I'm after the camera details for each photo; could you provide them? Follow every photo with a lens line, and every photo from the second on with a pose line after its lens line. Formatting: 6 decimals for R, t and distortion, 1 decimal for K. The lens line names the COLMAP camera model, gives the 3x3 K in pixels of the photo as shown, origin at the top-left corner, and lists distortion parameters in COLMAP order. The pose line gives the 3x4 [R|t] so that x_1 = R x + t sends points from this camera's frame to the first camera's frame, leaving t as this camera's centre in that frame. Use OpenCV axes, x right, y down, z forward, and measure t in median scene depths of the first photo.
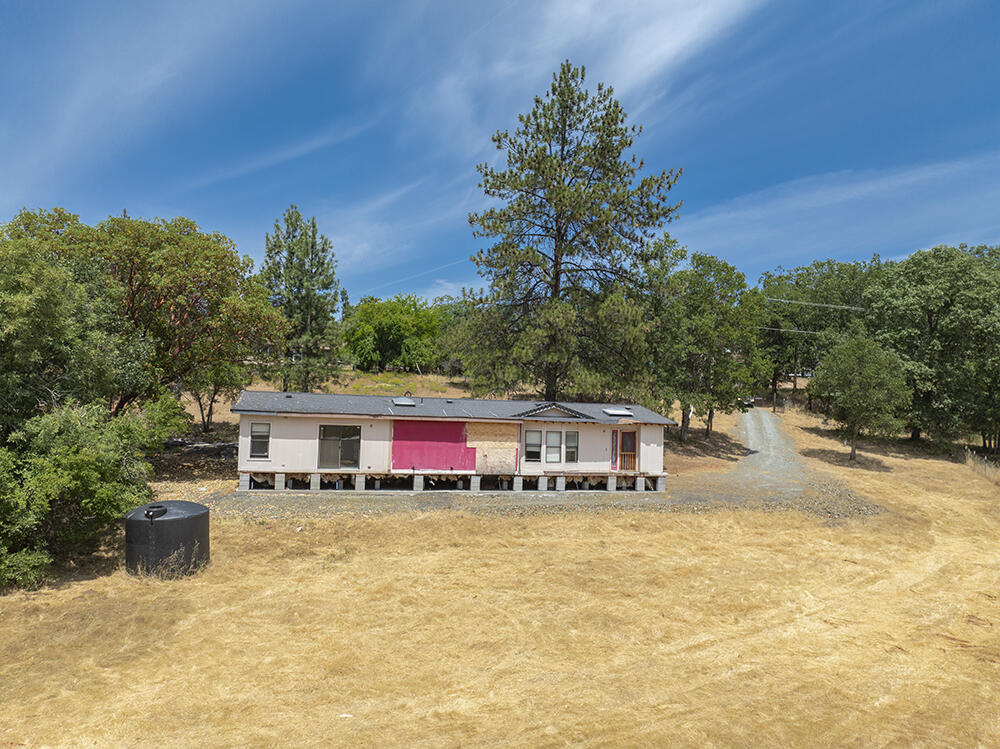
lens RADIAL K [[704.6, 0, 495.8], [0, 704.6, 371.5], [0, 0, 1]] dist [-0.042872, 0.013665]
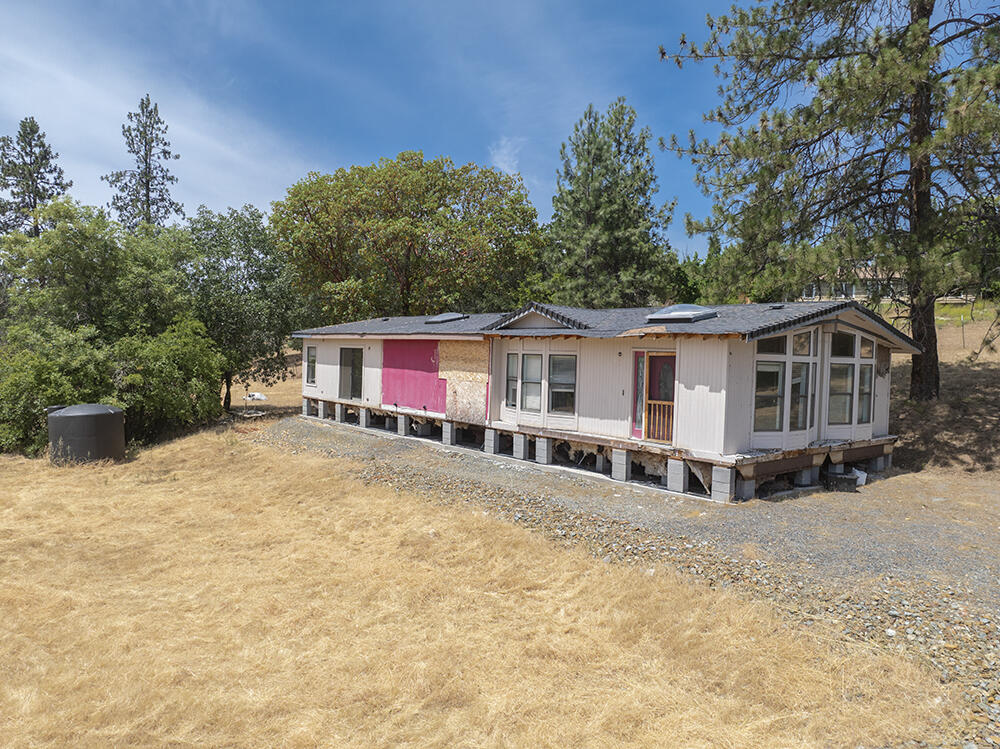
lens RADIAL K [[704.6, 0, 499.2], [0, 704.6, 375.8], [0, 0, 1]] dist [-0.042872, 0.013665]
pose [[0.418729, 0.010841, -0.908046, 0.576651], [0.038024, 0.998842, 0.029460, 0.085199], [0.907315, -0.046864, 0.417832, 0.750752]]
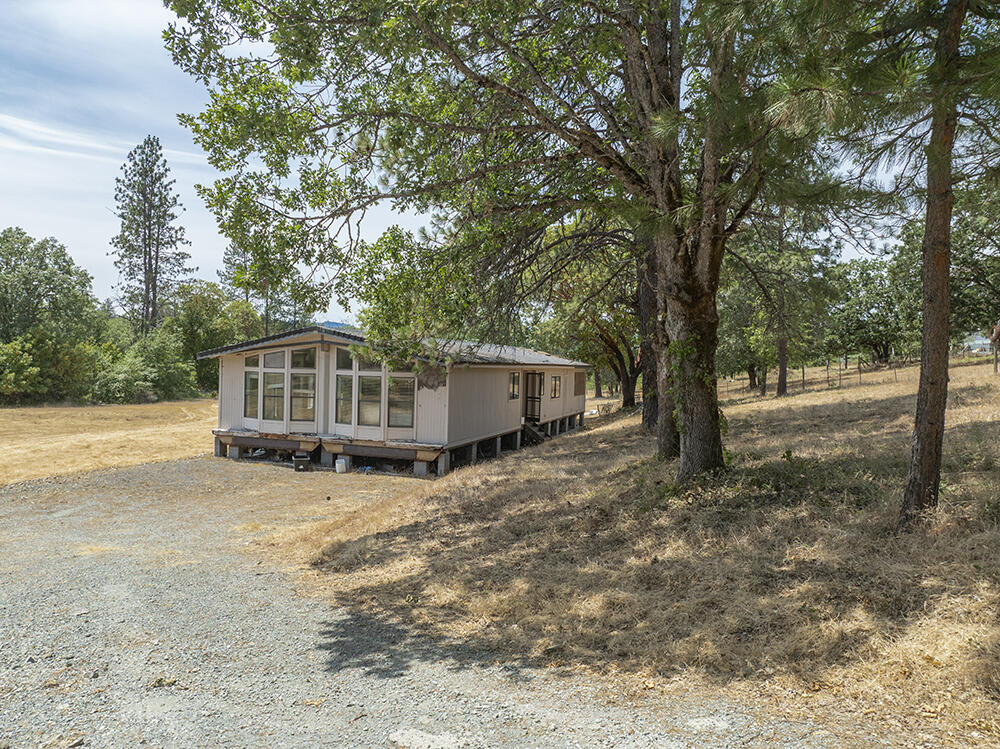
lens RADIAL K [[704.6, 0, 497.5], [0, 704.6, 374.2], [0, 0, 1]] dist [-0.042872, 0.013665]
pose [[-0.555099, -0.033310, -0.831117, 0.675879], [0.007406, 0.998960, -0.044983, 0.130356], [0.831751, -0.031125, -0.554275, 1.667337]]
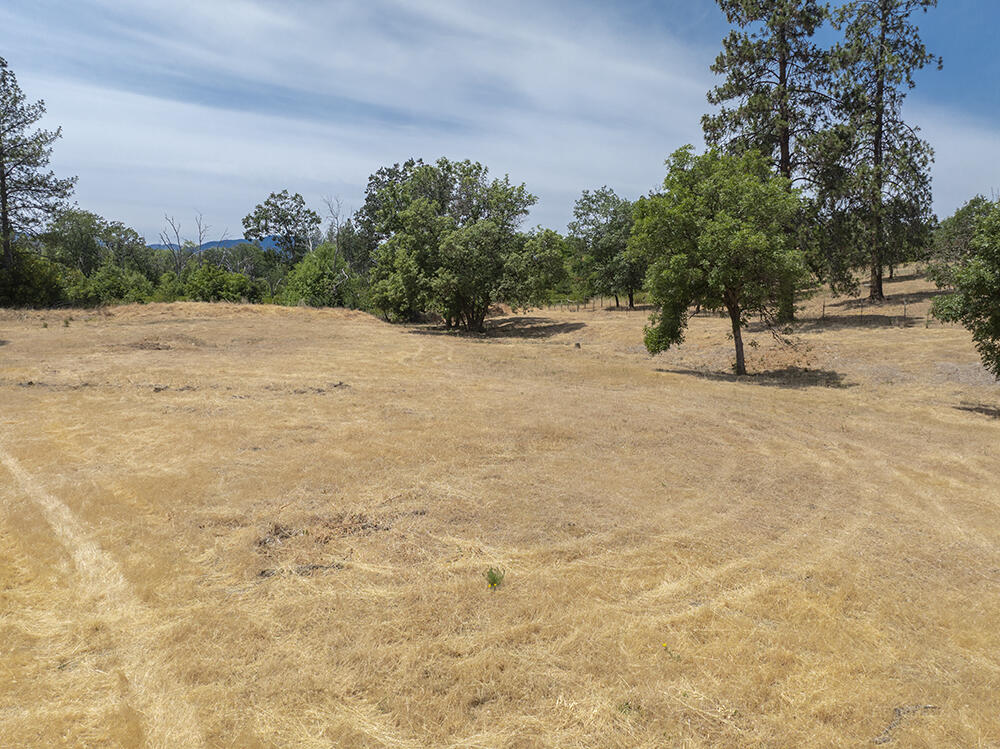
lens RADIAL K [[704.6, 0, 496.9], [0, 704.6, 372.7], [0, 0, 1]] dist [-0.042872, 0.013665]
pose [[-0.210224, 0.091251, -0.973385, -0.487947], [0.037413, 0.995656, 0.085259, 0.058107], [0.976937, -0.018494, -0.212725, 0.101900]]
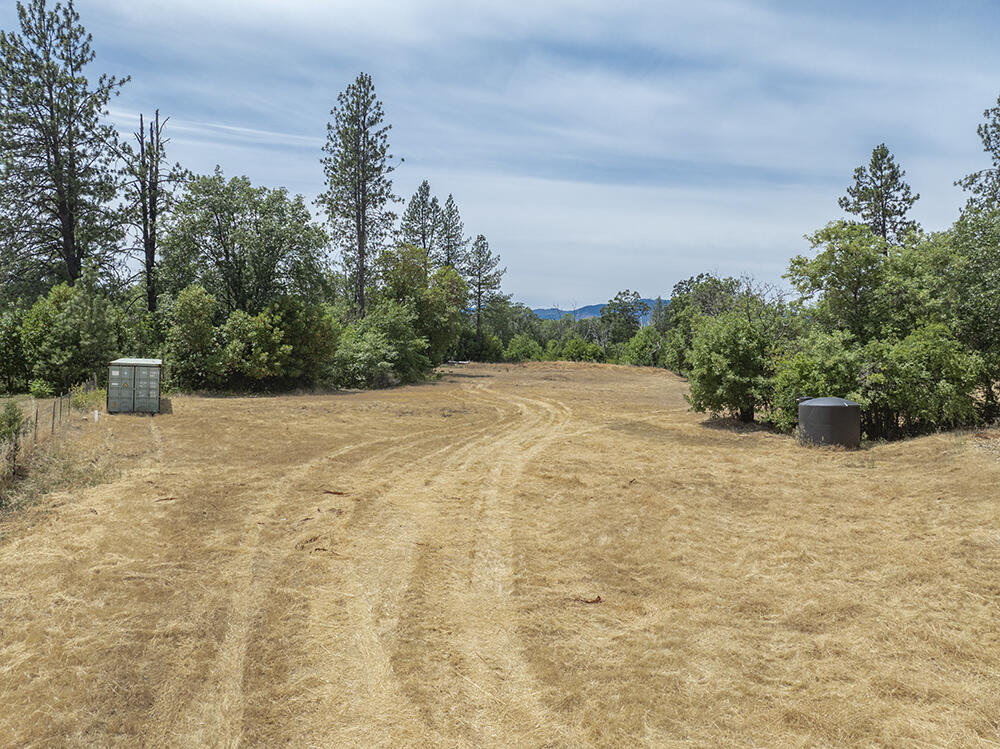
lens RADIAL K [[704.6, 0, 498.7], [0, 704.6, 378.4], [0, 0, 1]] dist [-0.042872, 0.013665]
pose [[-0.658572, -0.001322, -0.752517, 0.657673], [0.004368, 0.999975, -0.005578, 0.100212], [0.752505, -0.006960, -0.658549, 0.930832]]
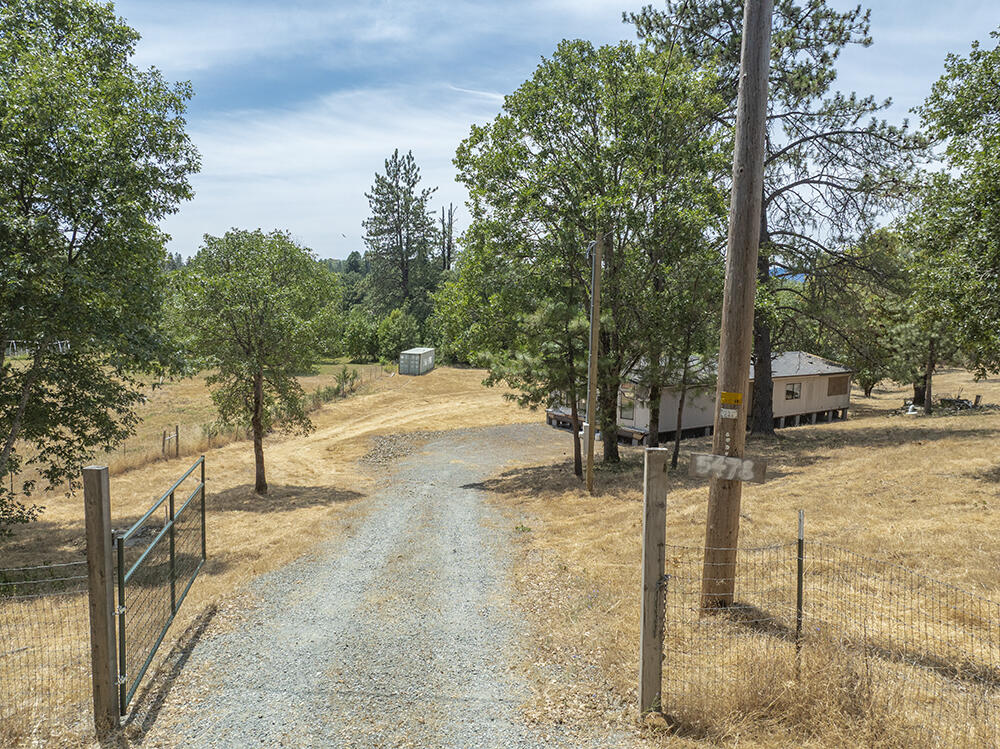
lens RADIAL K [[704.6, 0, 498.9], [0, 704.6, 378.3], [0, 0, 1]] dist [-0.042872, 0.013665]
pose [[-0.938010, -0.015838, -0.346246, 0.786545], [-0.033042, 0.998492, 0.043841, 0.040366], [0.345029, 0.052564, -0.937119, 2.230687]]
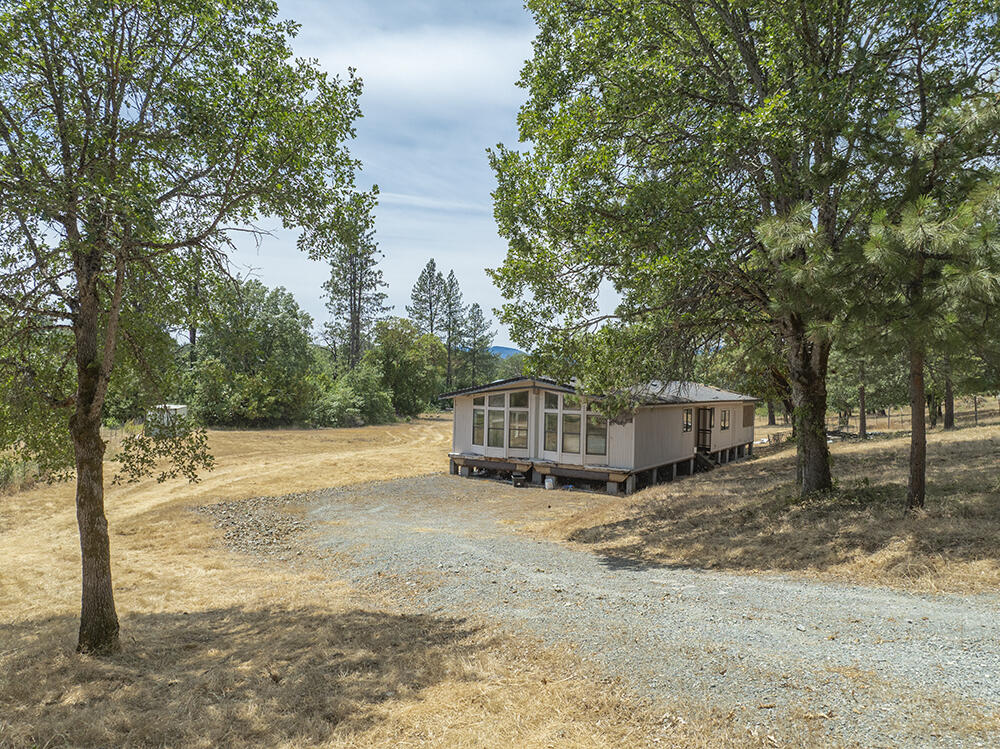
lens RADIAL K [[704.6, 0, 500.1], [0, 704.6, 379.2], [0, 0, 1]] dist [-0.042872, 0.013665]
pose [[-0.731008, -0.052244, -0.680367, 0.825122], [-0.004527, 0.997414, -0.071725, 0.121104], [0.682354, -0.049352, -0.729354, 1.755653]]
